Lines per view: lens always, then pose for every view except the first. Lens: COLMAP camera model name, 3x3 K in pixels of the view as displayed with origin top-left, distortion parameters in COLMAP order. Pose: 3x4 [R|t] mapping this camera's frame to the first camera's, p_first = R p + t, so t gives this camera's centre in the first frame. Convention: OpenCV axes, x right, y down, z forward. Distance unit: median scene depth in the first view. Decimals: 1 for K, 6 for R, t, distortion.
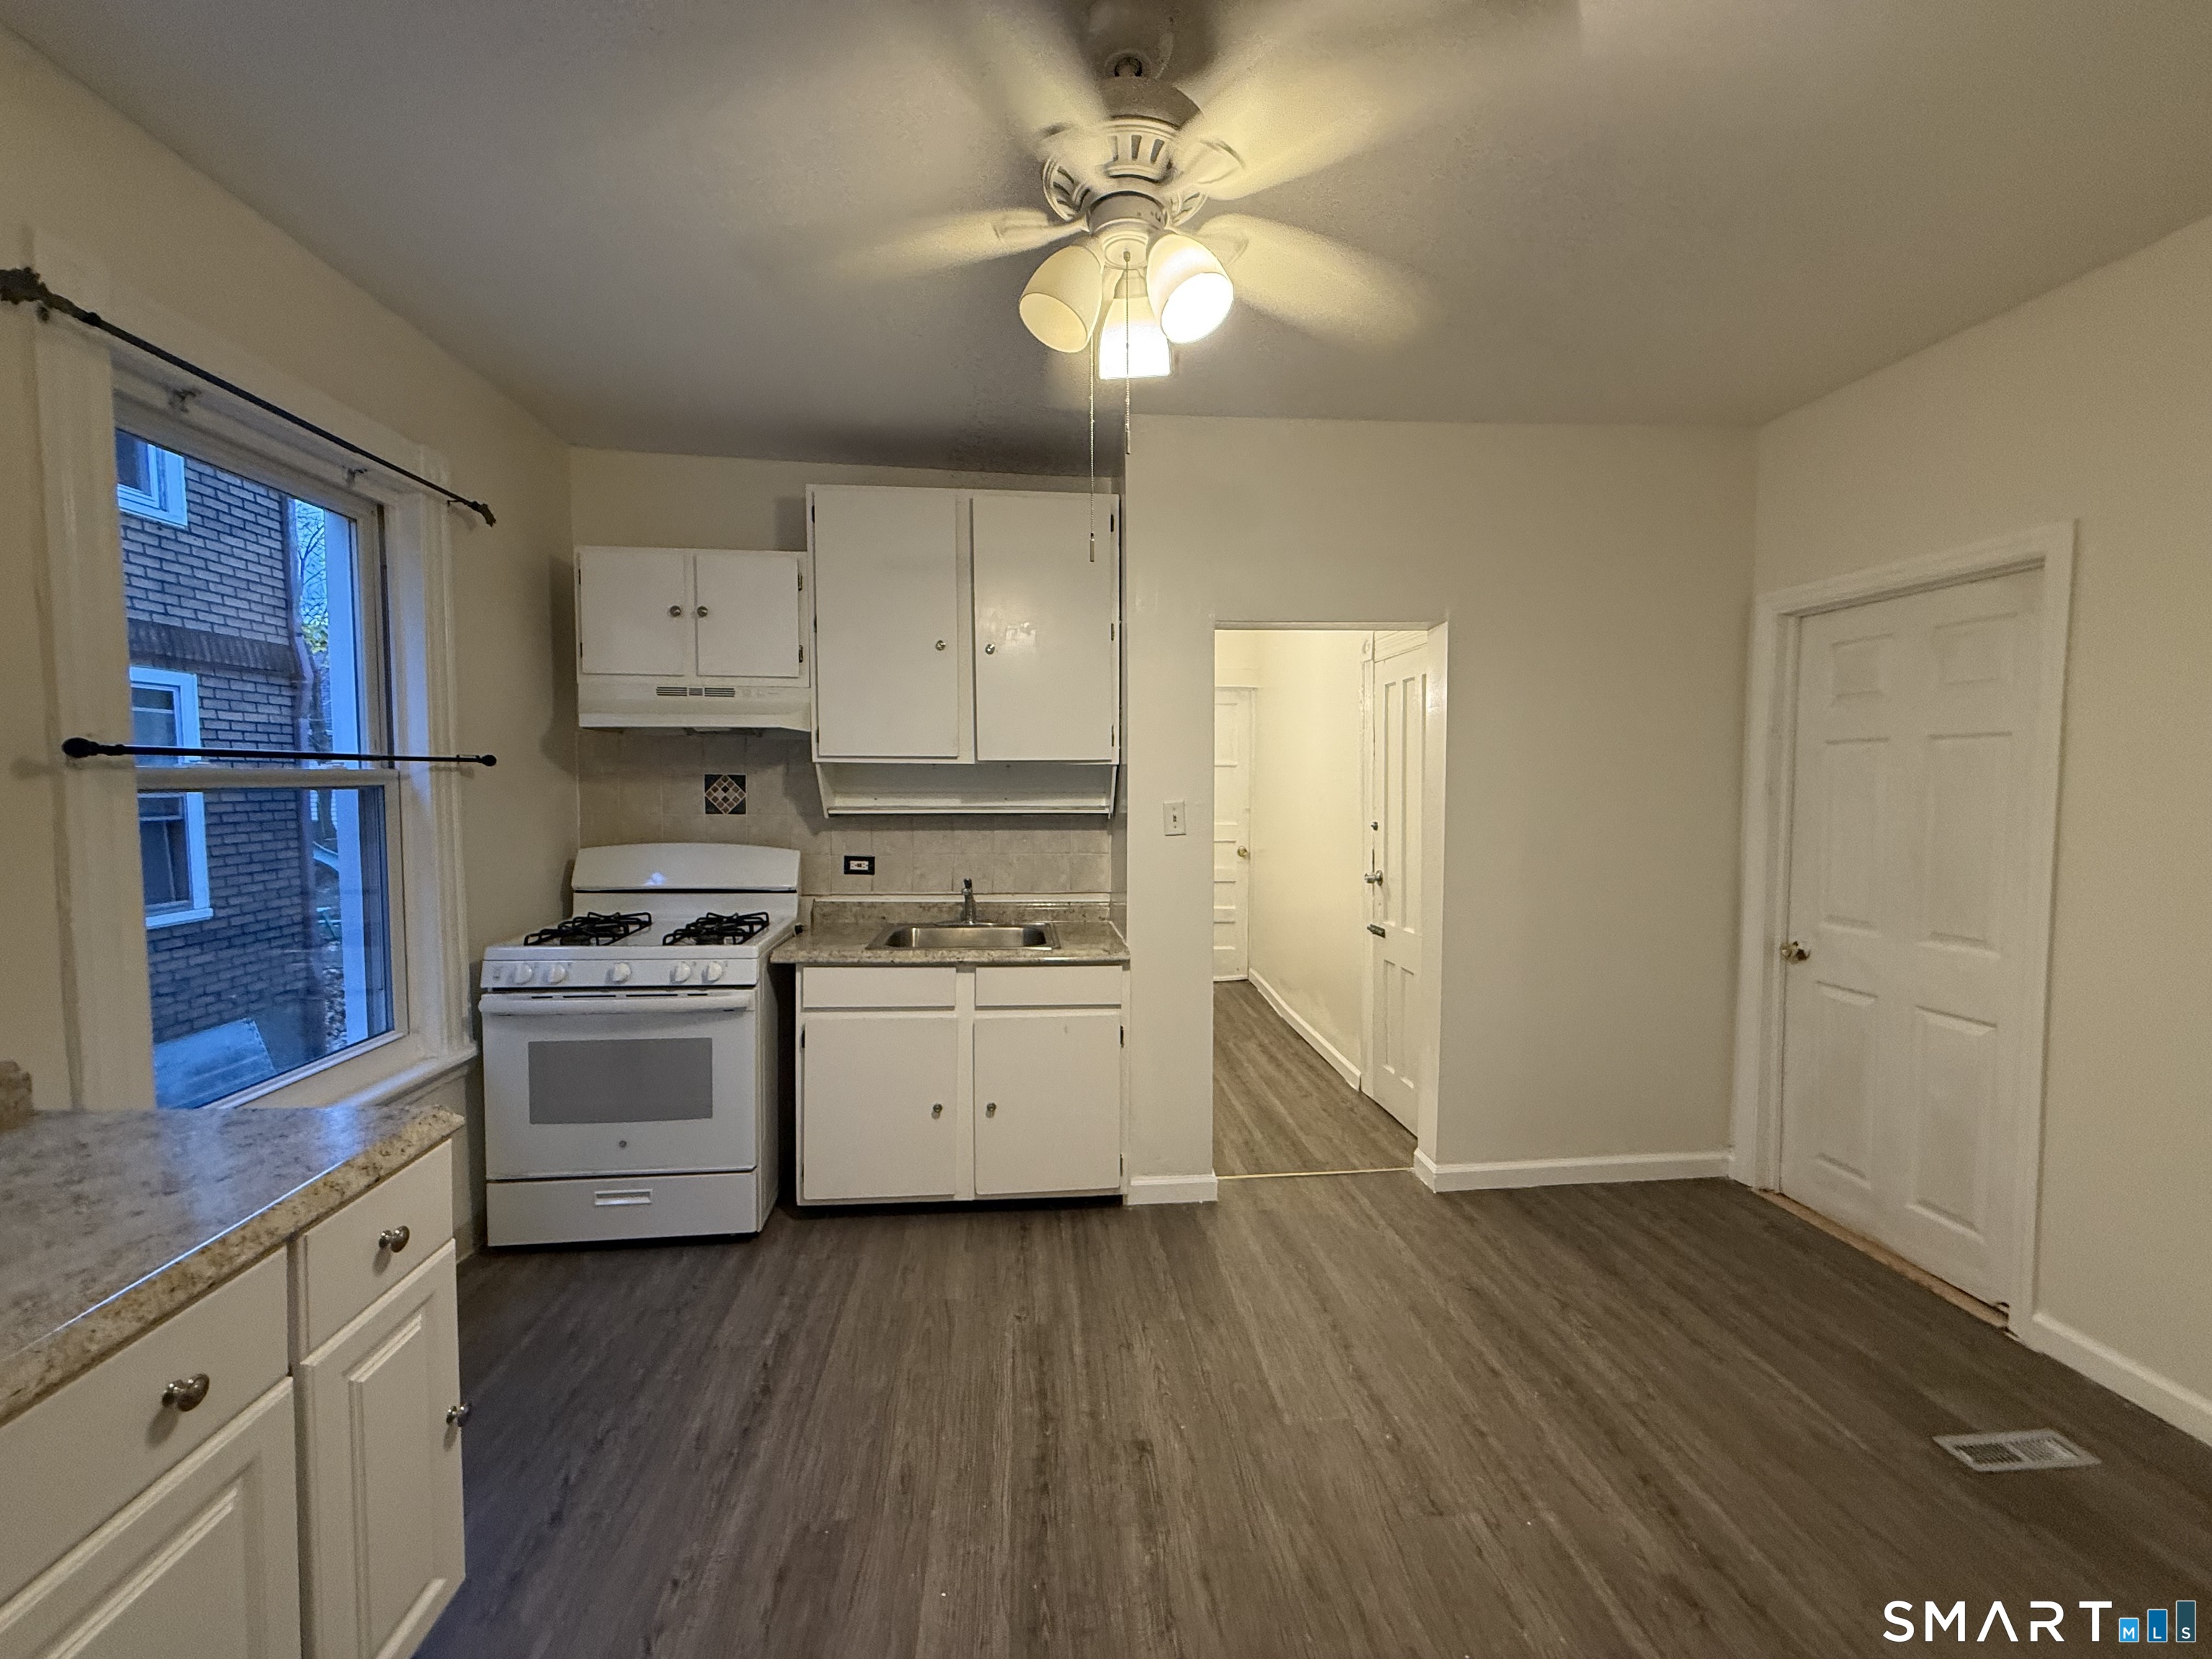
lens RADIAL K [[876.7, 0, 1103.9], [0, 876.7, 828.9], [0, 0, 1]] dist [0.001253, -0.000069]
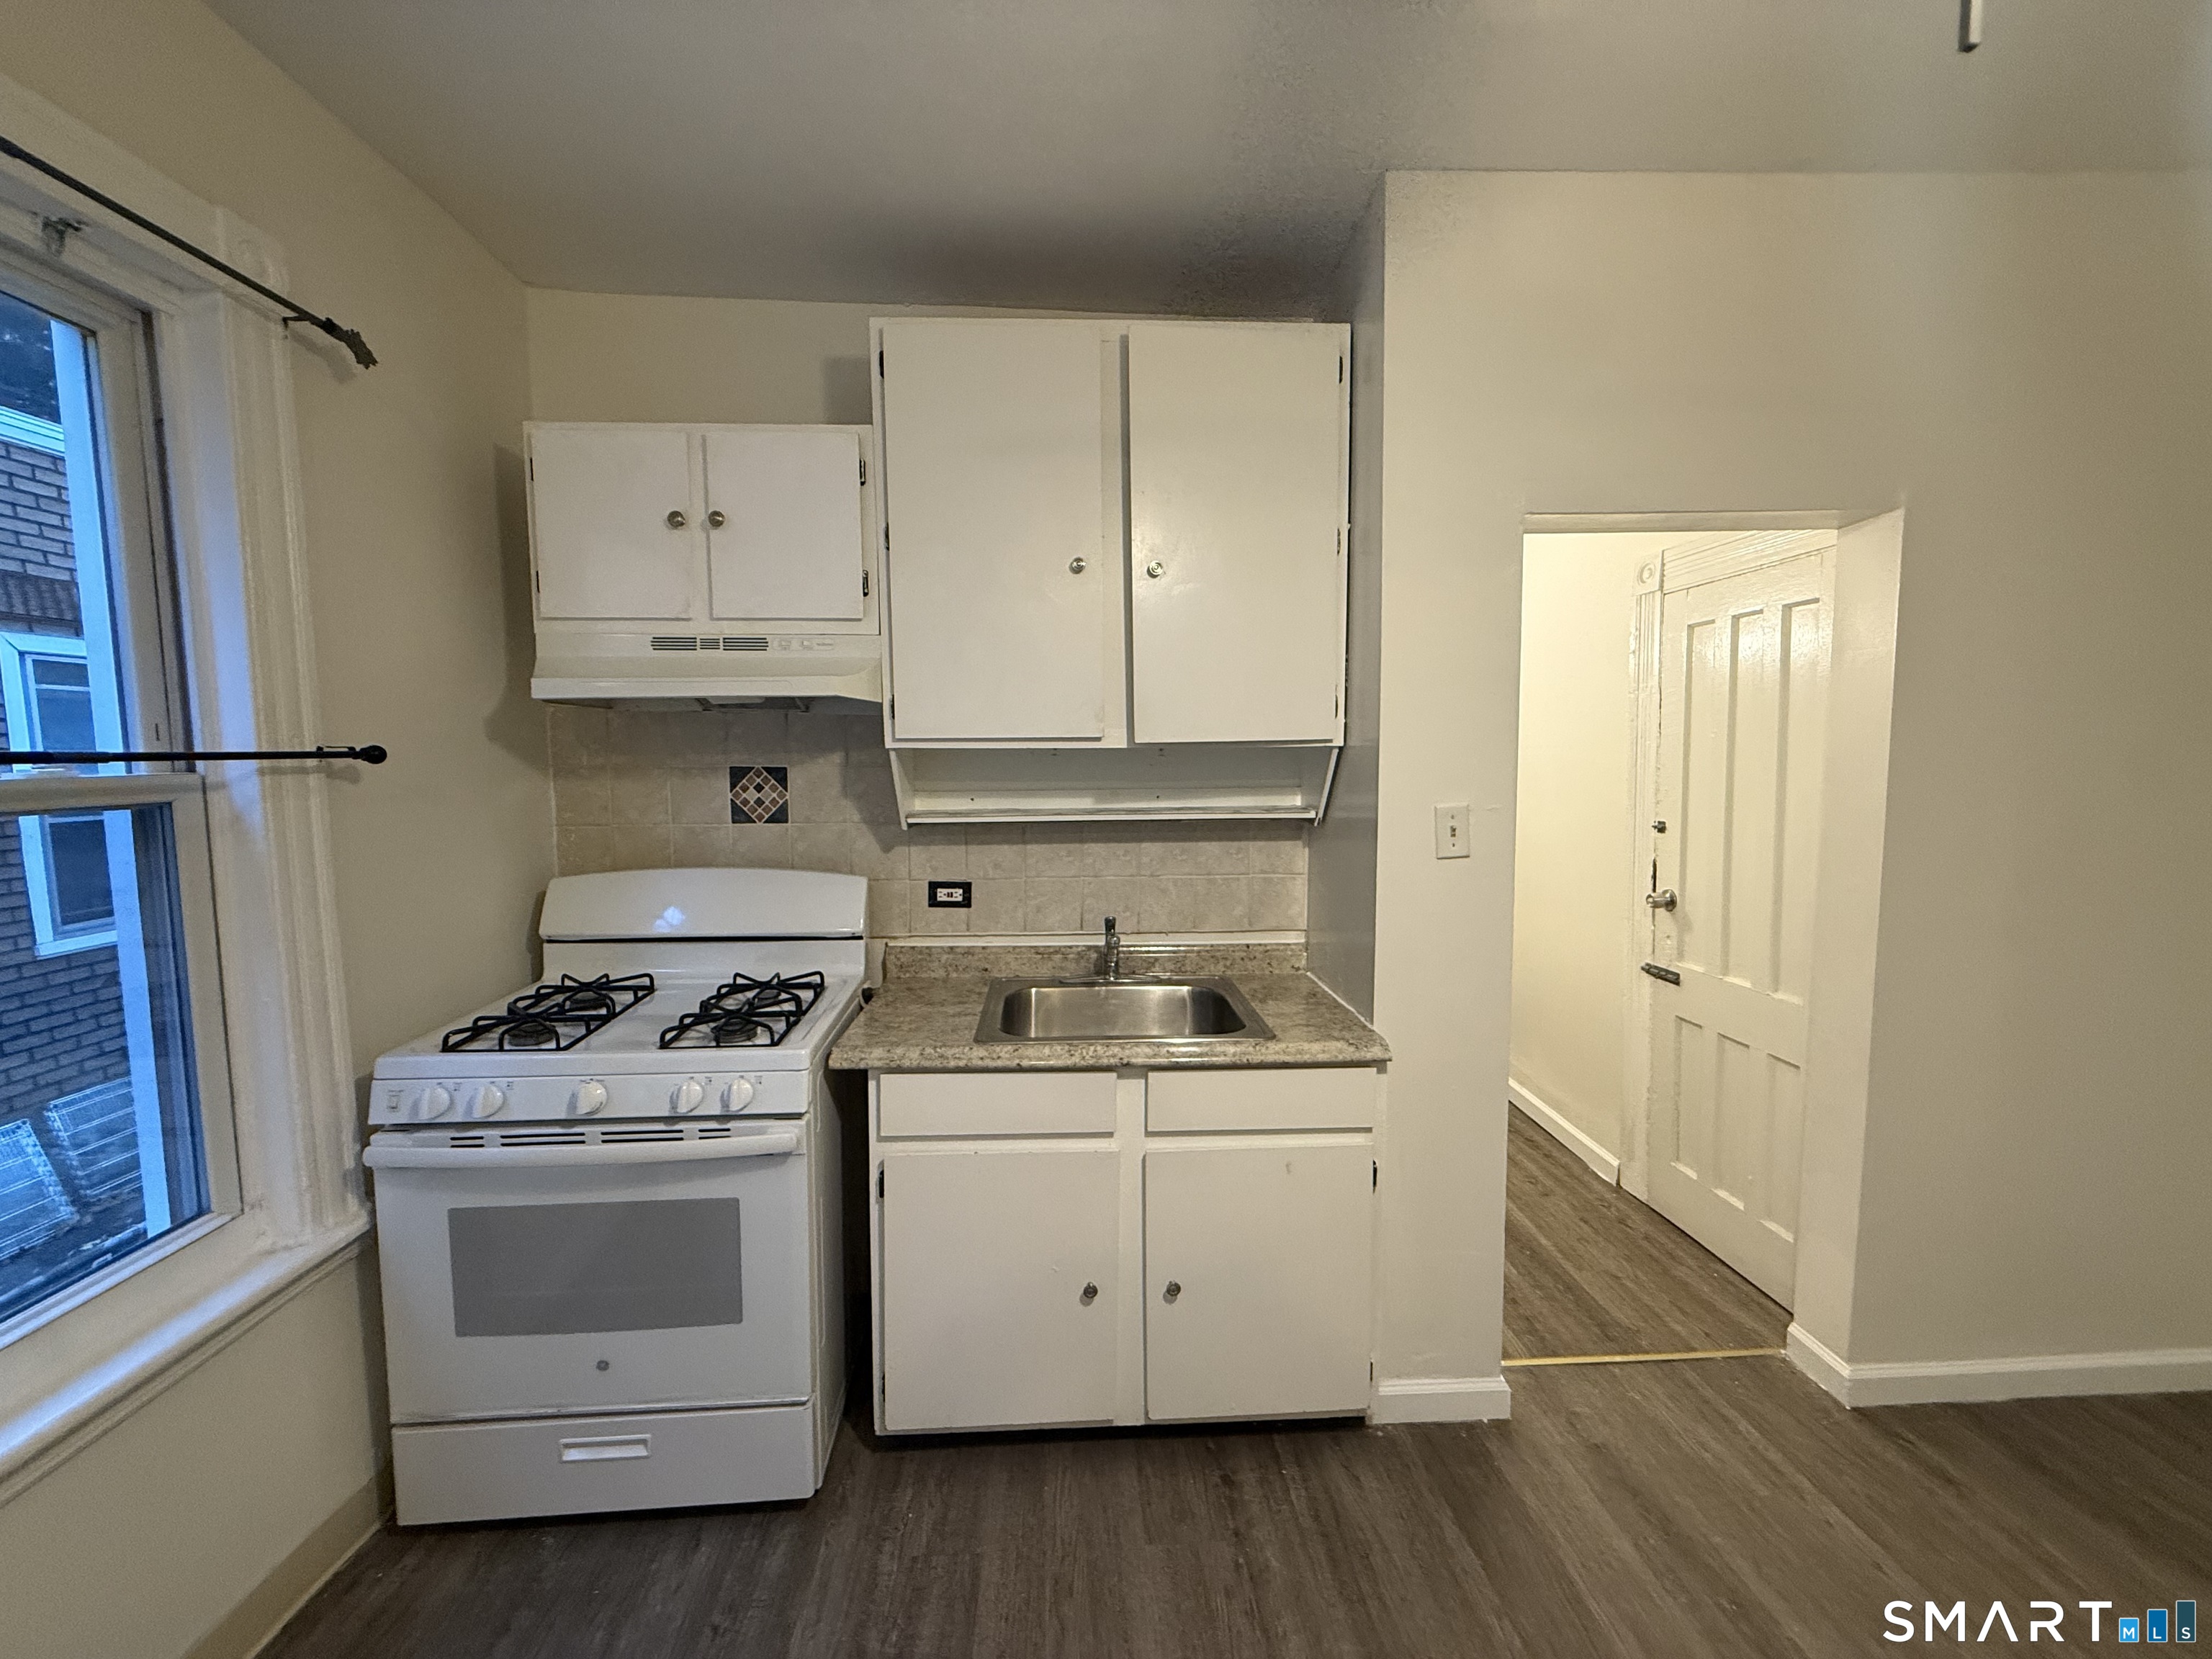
lens RADIAL K [[876.7, 0, 1102.9], [0, 876.7, 827.6], [0, 0, 1]] dist [0.001253, -0.000069]
pose [[0.998761, -0.006224, -0.049382, -0.145924], [0.007688, 0.999535, 0.029523, -0.037296], [0.049175, -0.029866, 0.998344, 0.371353]]
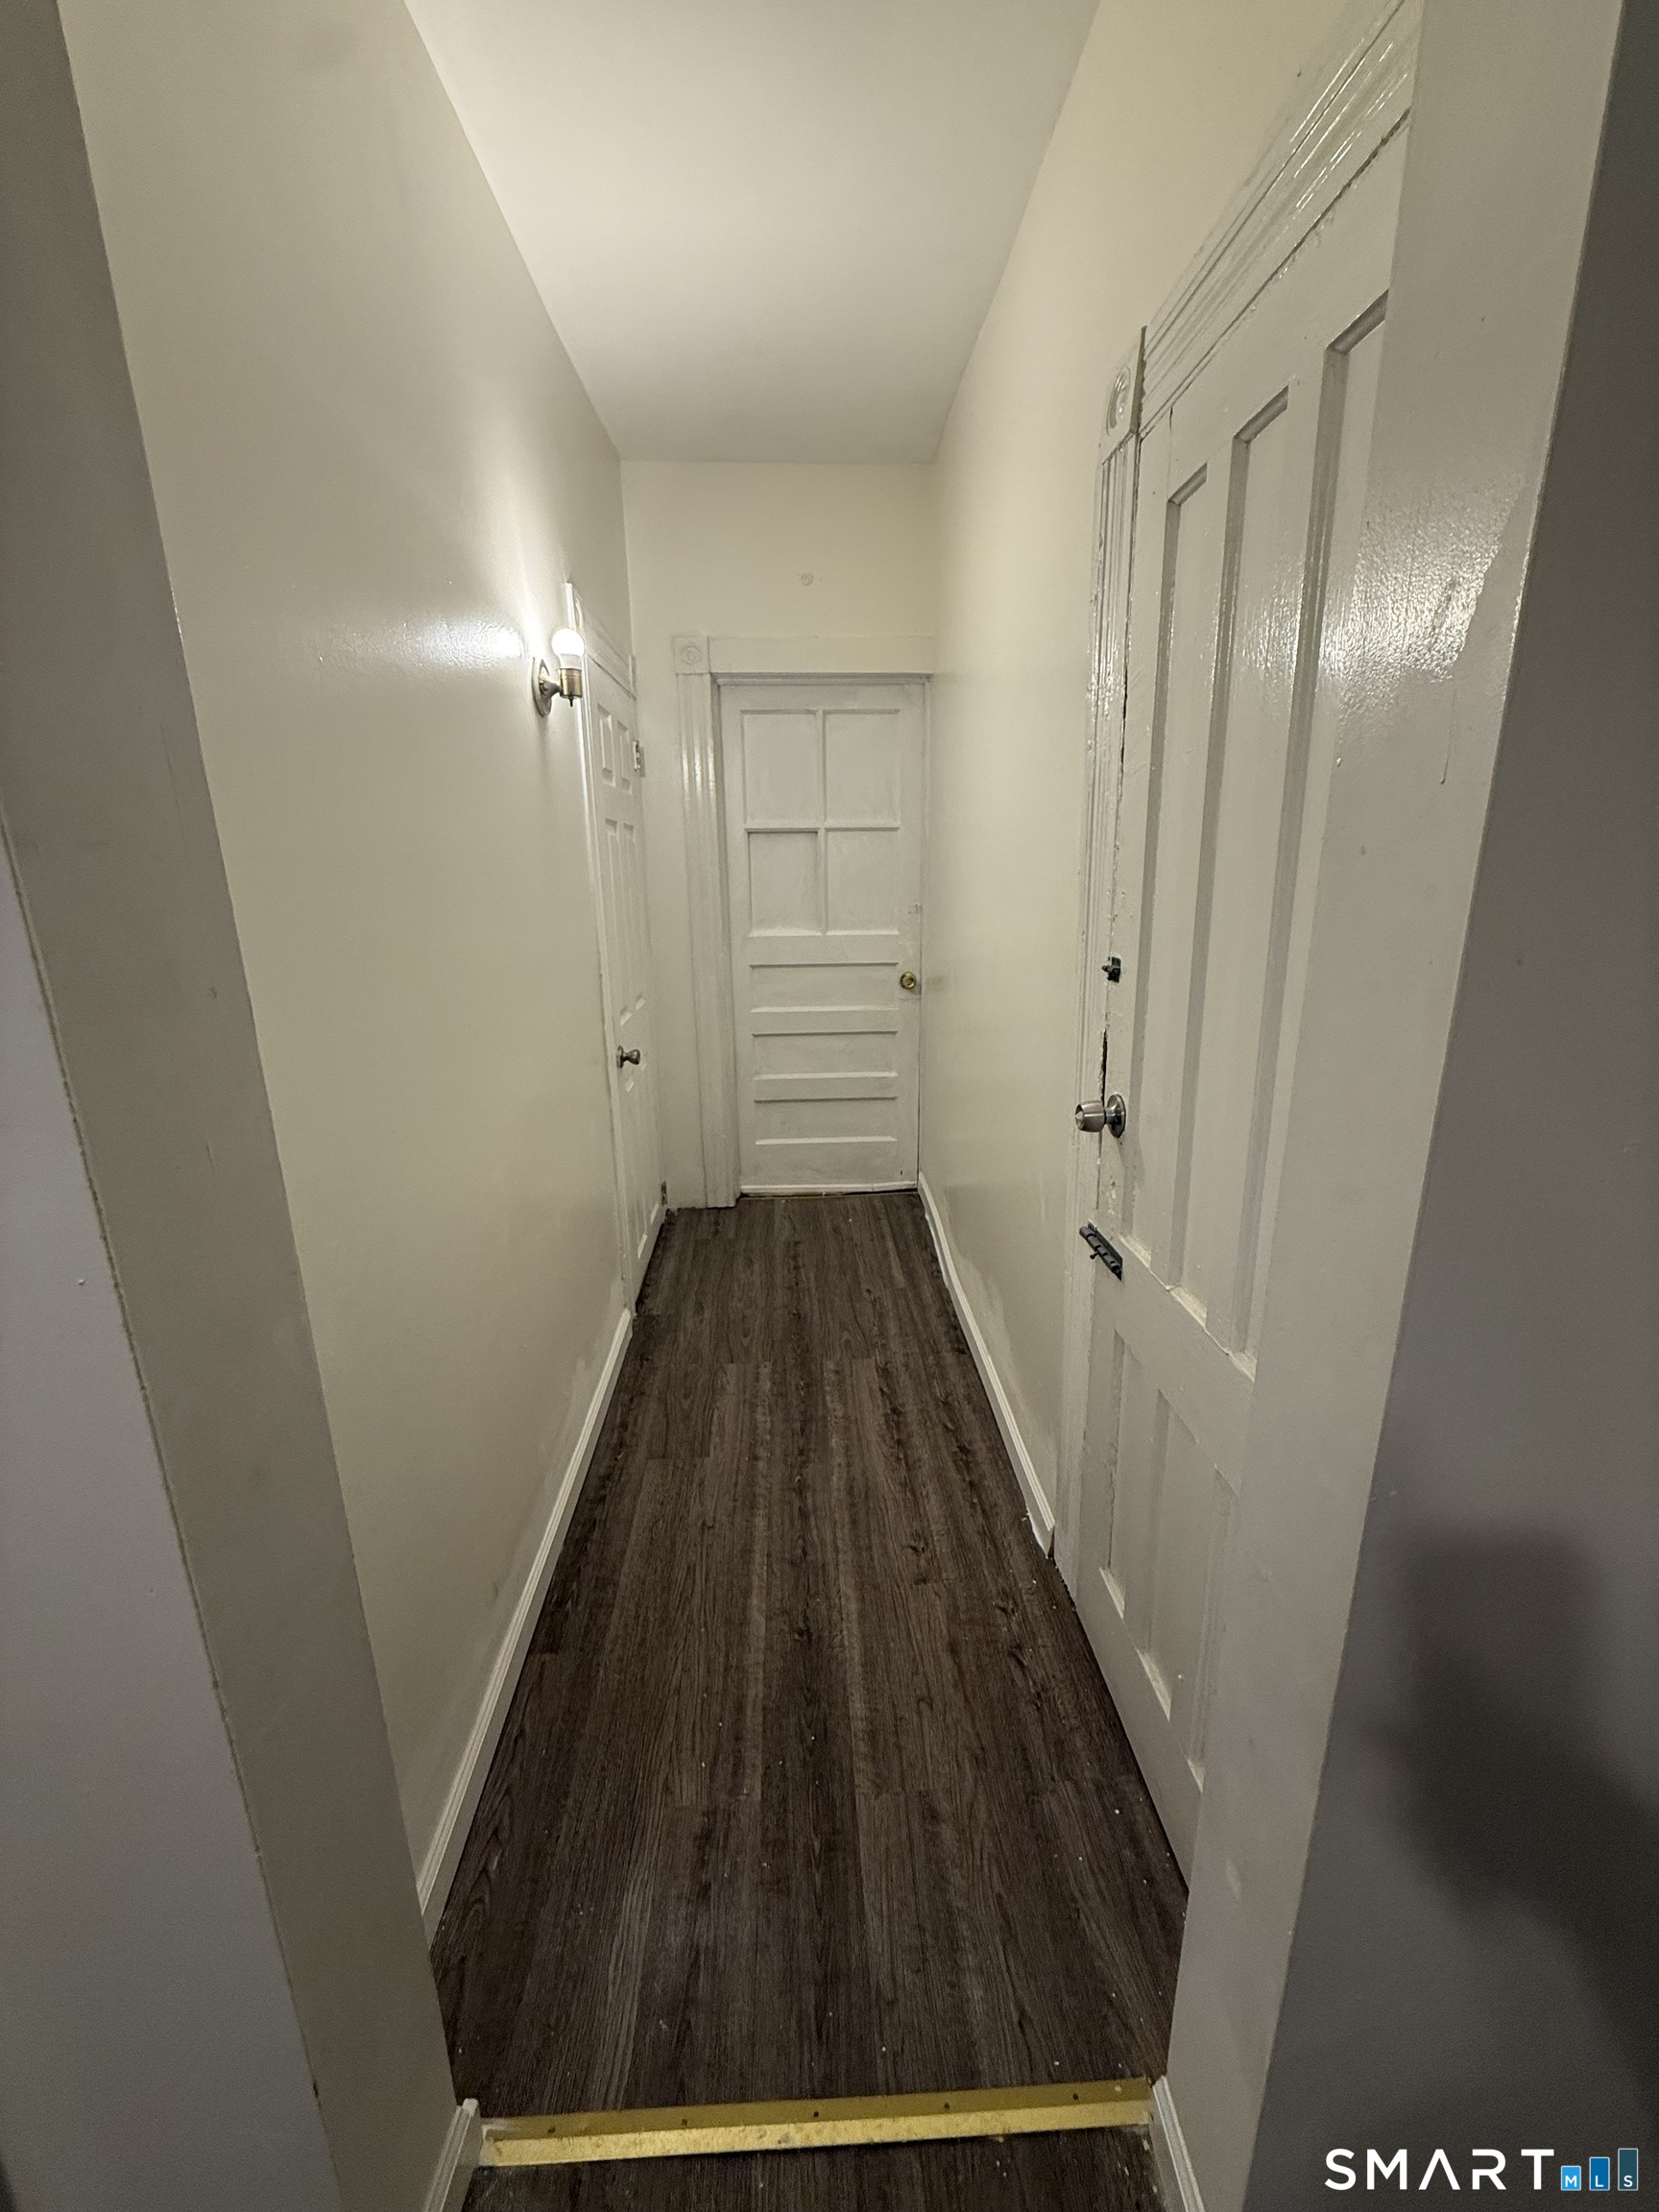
lens RADIAL K [[876.7, 0, 825.7], [0, 876.7, 1104.1], [0, 0, 1]] dist [0.001253, -0.000069]
pose [[0.998271, 0.001257, -0.058758, 0.295527], [0.010931, 0.978356, 0.206638, -0.033422], [0.057746, -0.206923, 0.976652, 0.877440]]
